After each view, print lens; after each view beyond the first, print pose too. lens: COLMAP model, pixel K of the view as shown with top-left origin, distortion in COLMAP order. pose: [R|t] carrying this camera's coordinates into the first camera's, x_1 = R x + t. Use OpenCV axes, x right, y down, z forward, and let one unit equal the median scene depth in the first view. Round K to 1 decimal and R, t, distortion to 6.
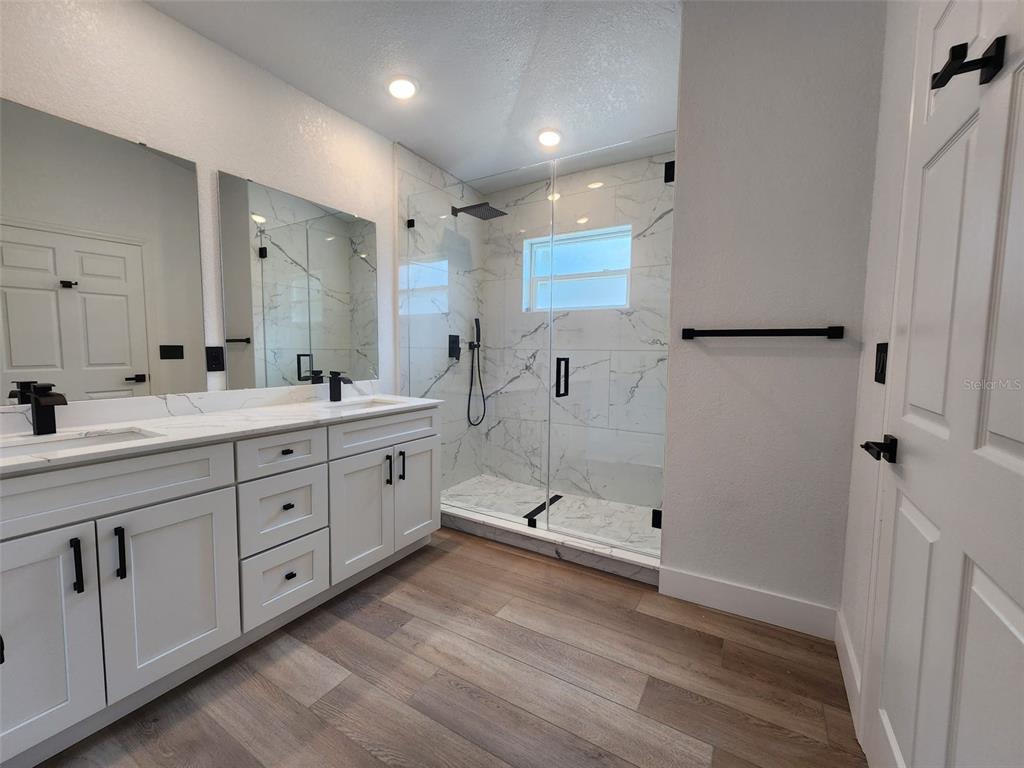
lens RADIAL K [[423.2, 0, 519.0], [0, 423.2, 384.0], [0, 0, 1]] dist [0.000217, -0.000020]
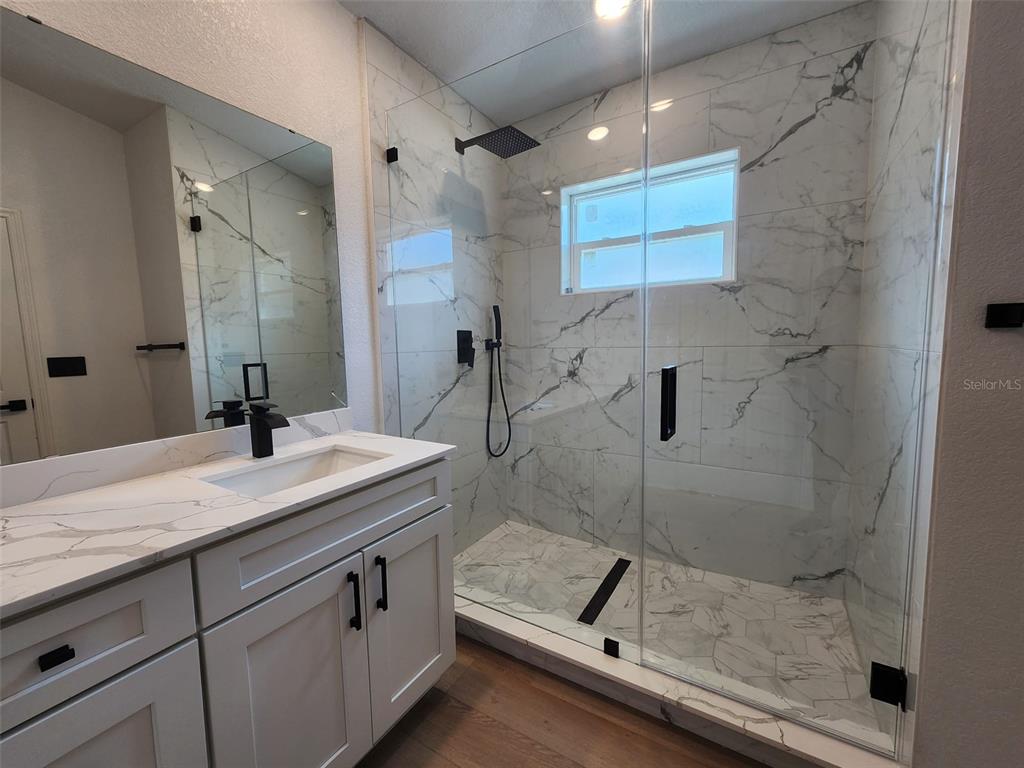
lens RADIAL K [[423.2, 0, 519.0], [0, 423.2, 384.0], [0, 0, 1]] dist [0.000217, -0.000020]
pose [[0.999520, -0.028826, -0.011364, -0.059039], [0.029056, 0.999365, 0.020613, -0.039825], [0.010763, -0.020933, 0.999723, 0.310138]]
